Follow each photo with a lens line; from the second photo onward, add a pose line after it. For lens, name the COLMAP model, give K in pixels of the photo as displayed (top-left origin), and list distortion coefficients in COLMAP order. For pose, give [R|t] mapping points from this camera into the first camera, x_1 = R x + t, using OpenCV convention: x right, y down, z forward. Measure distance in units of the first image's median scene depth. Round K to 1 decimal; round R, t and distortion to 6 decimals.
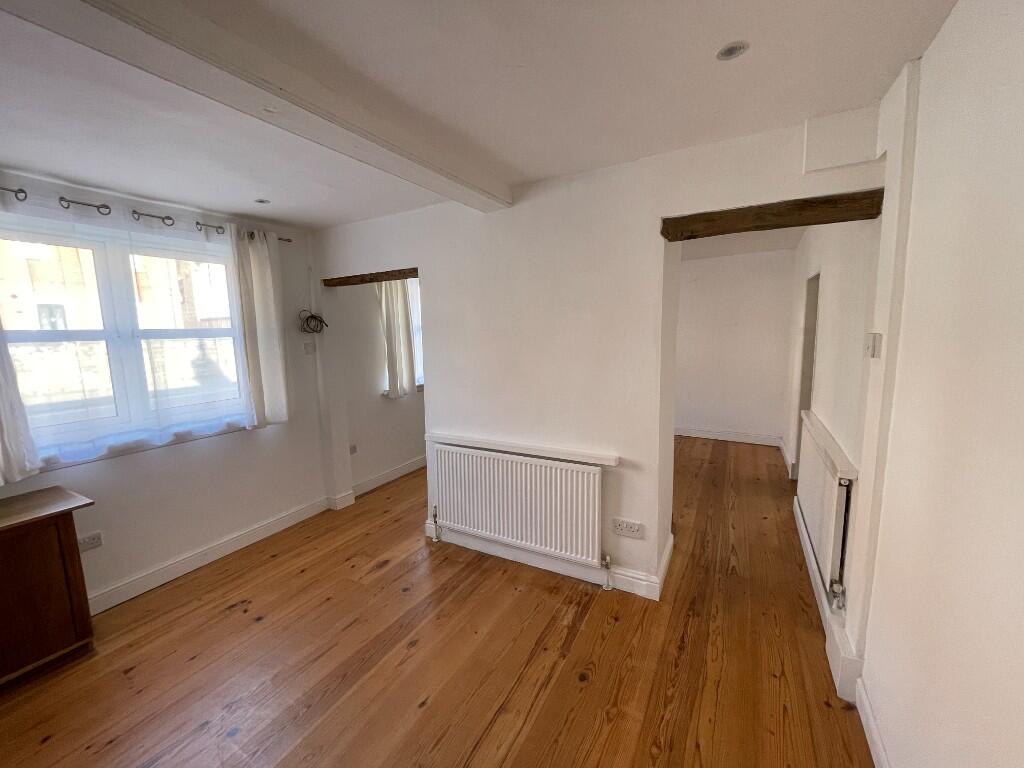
lens RADIAL K [[413.1, 0, 512.0], [0, 413.1, 384.0], [0, 0, 1]] dist [-0.002326, 0.000062]
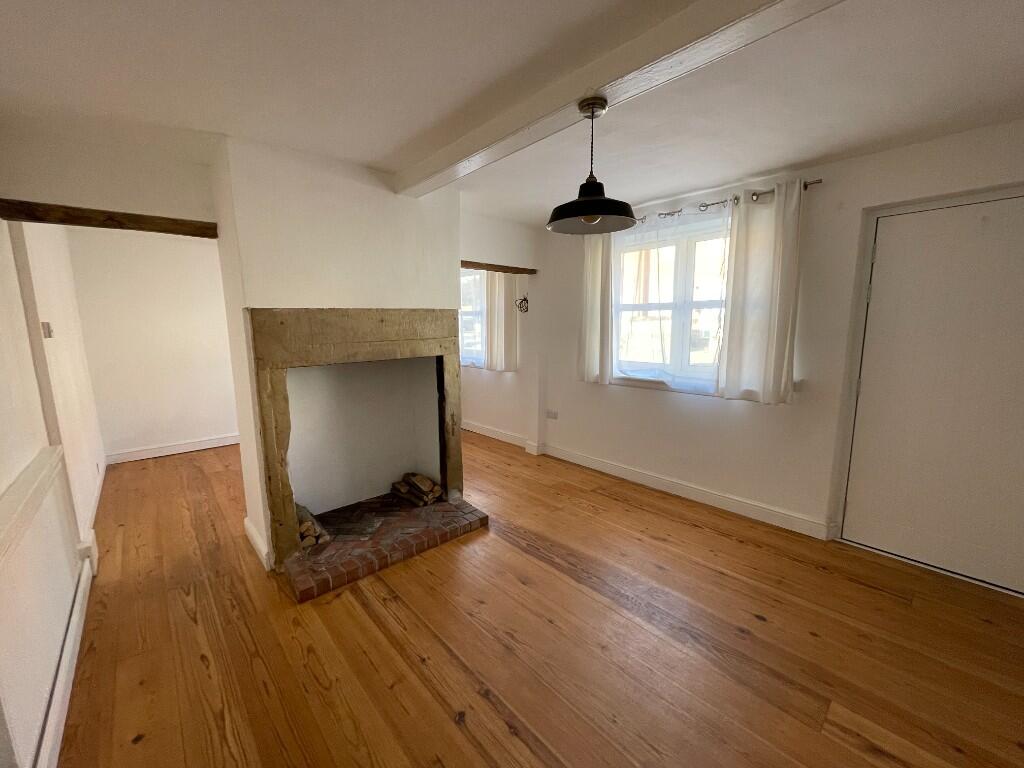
lens RADIAL K [[425.2, 0, 512.0], [0, 425.2, 384.0], [0, 0, 1]] dist [0.020127, 0.000162]
pose [[-0.339166, 0.184384, -0.922480, 0.767501], [-0.094007, 0.969052, 0.228256, -0.192802], [0.936018, 0.164136, -0.311336, 1.333543]]
